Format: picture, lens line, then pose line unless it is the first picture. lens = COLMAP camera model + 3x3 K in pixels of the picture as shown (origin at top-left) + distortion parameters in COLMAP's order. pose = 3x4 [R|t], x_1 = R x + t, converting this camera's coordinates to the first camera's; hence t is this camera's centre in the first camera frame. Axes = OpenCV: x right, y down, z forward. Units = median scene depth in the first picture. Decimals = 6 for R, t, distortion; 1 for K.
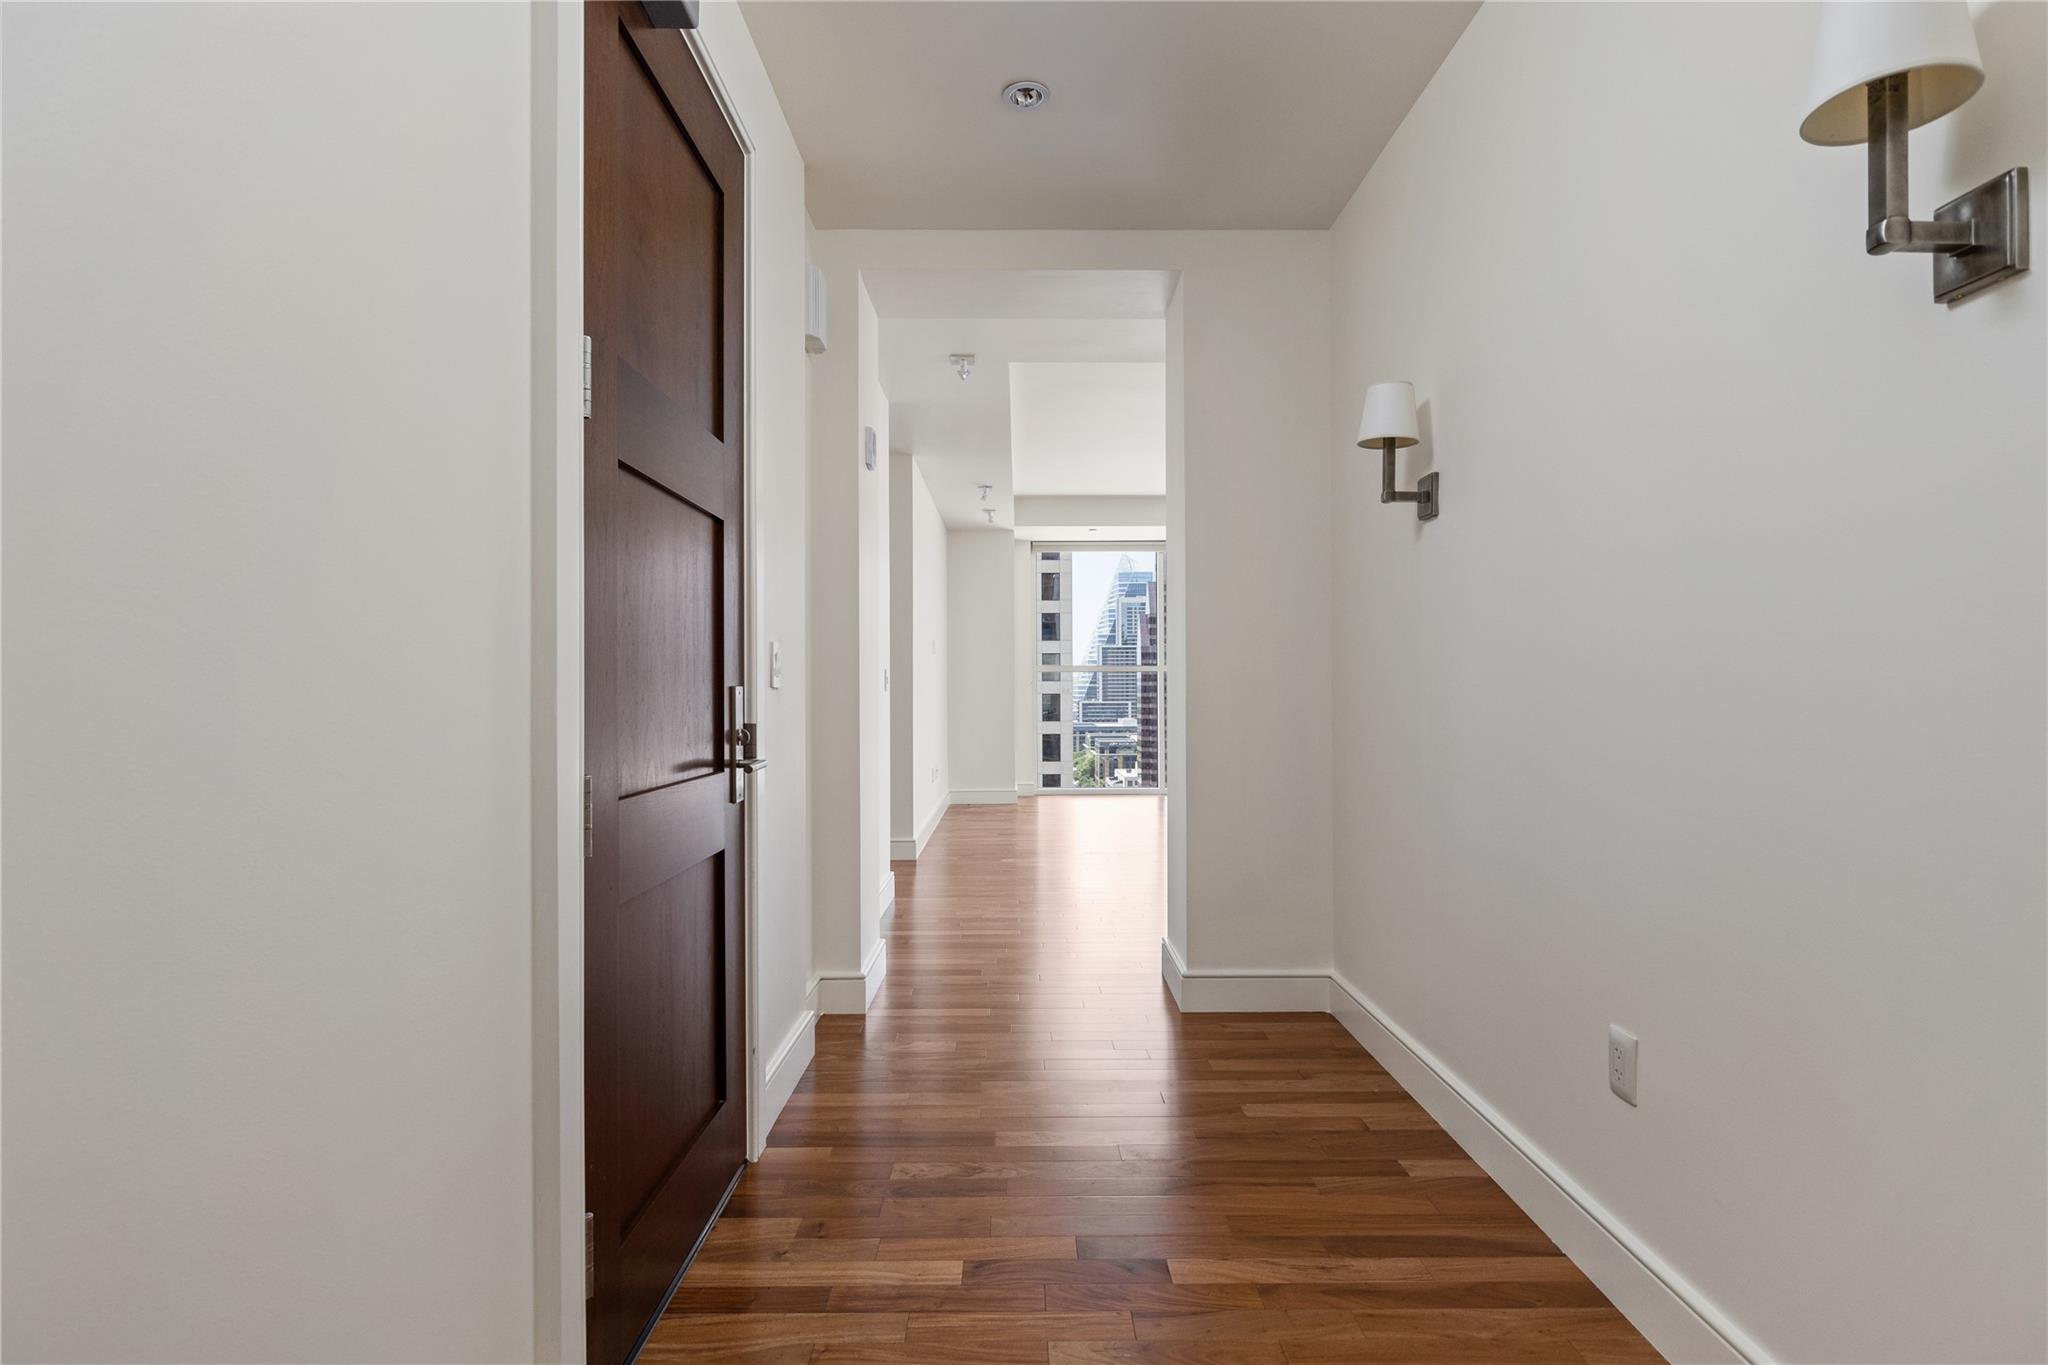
lens RADIAL K [[1060.8, 0, 1024.0], [0, 1060.8, 682.5], [0, 0, 1]] dist [0.000502, 0.000091]
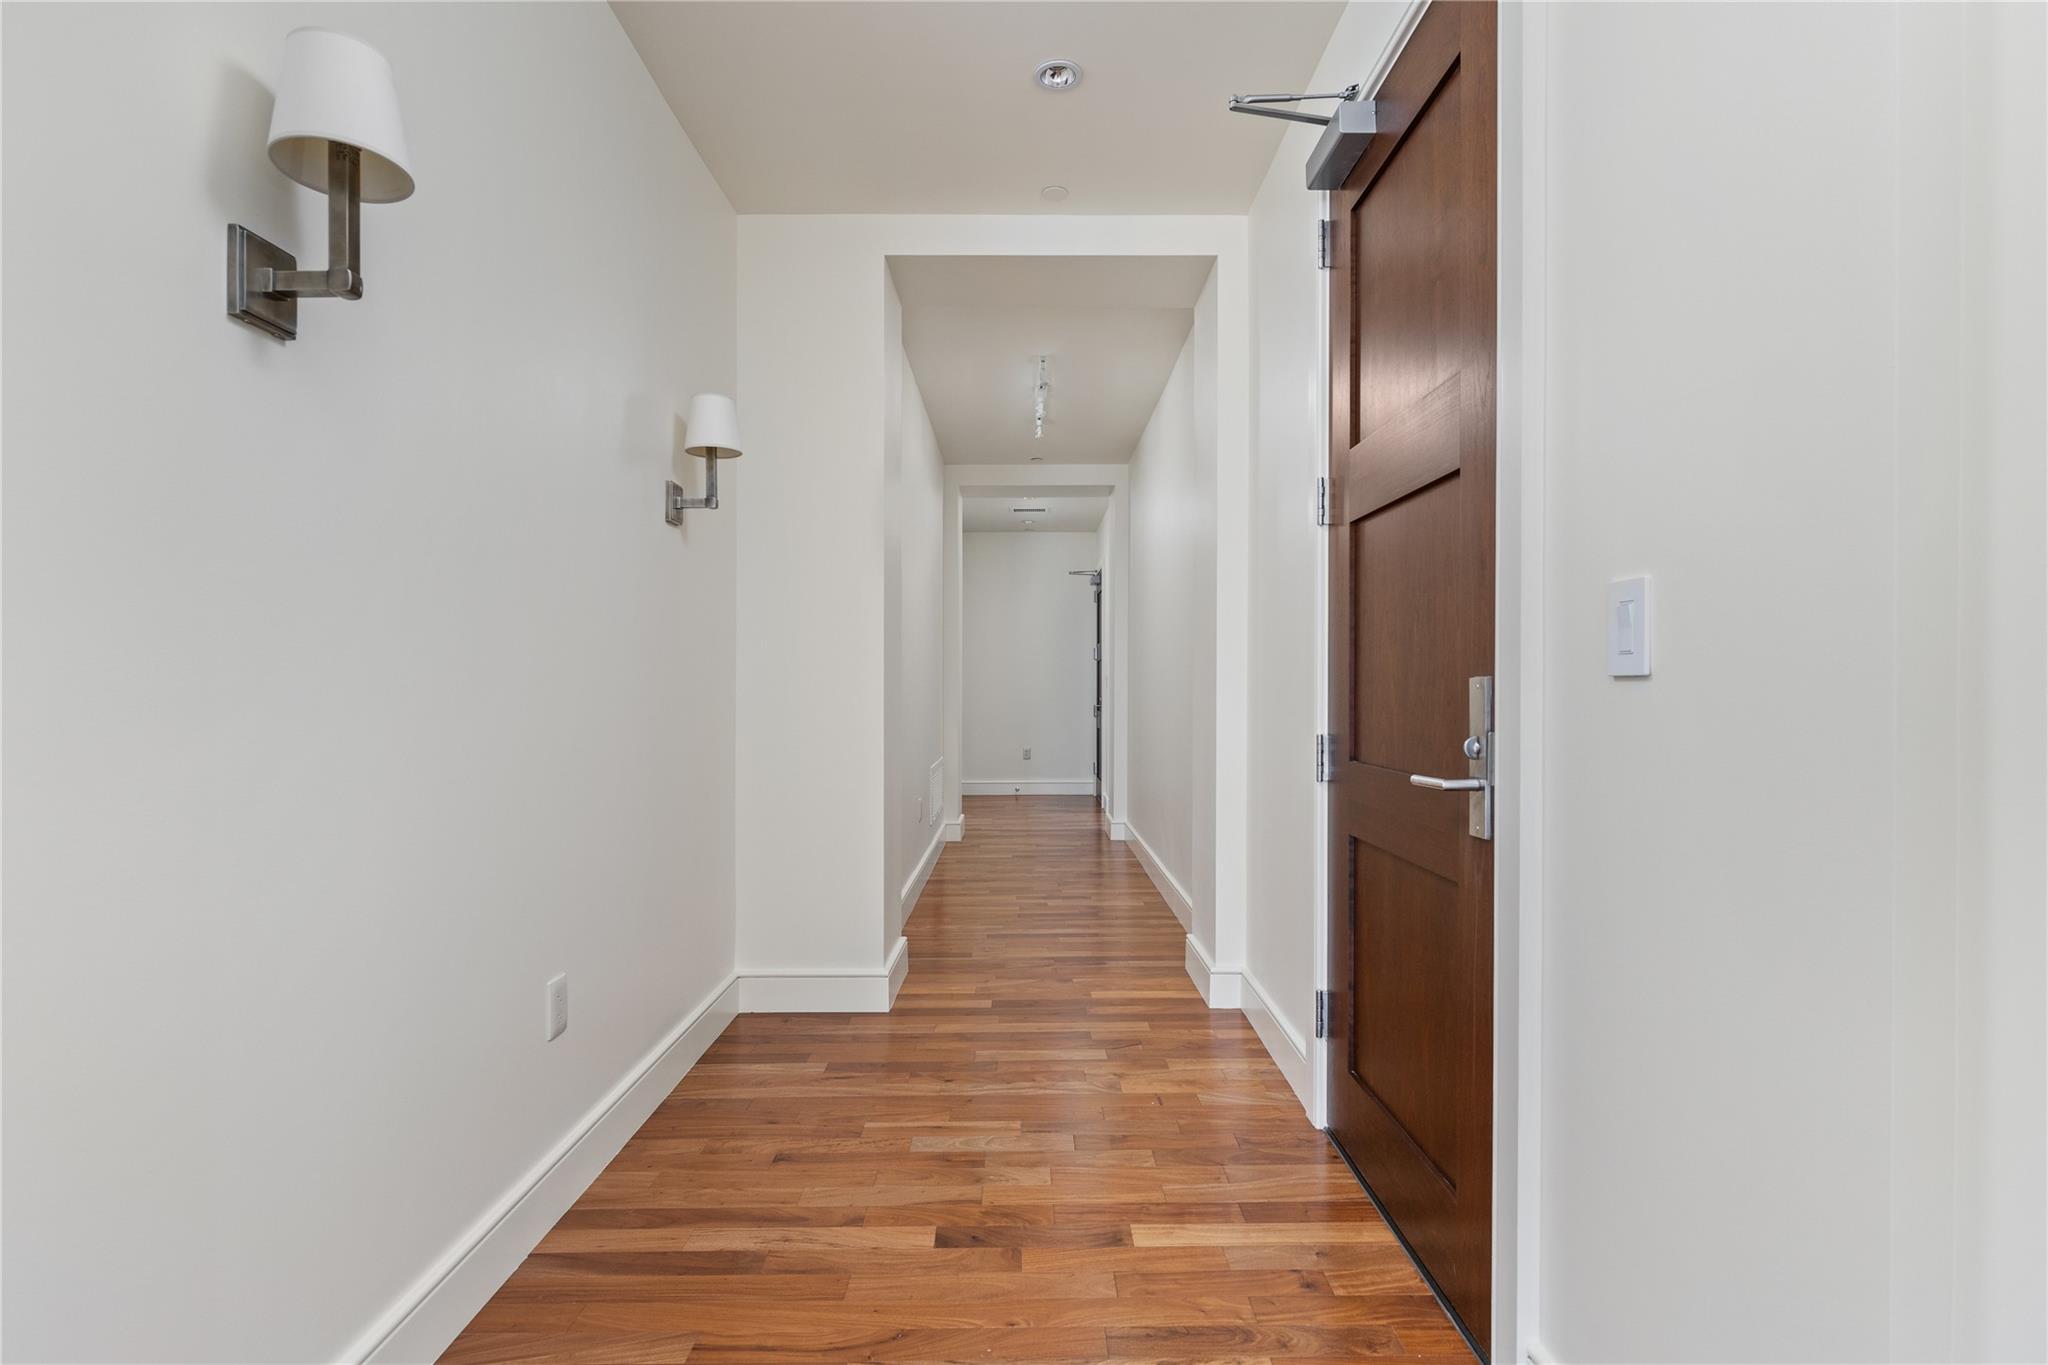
lens RADIAL K [[1060.8, 0, 1024.0], [0, 1060.8, 682.5], [0, 0, 1]] dist [0.000502, 0.000091]
pose [[-0.999968, -0.002075, 0.007686, 0.042550], [-0.002117, 0.999983, -0.005421, 0.010249], [-0.007675, -0.005438, -0.999956, 2.061108]]
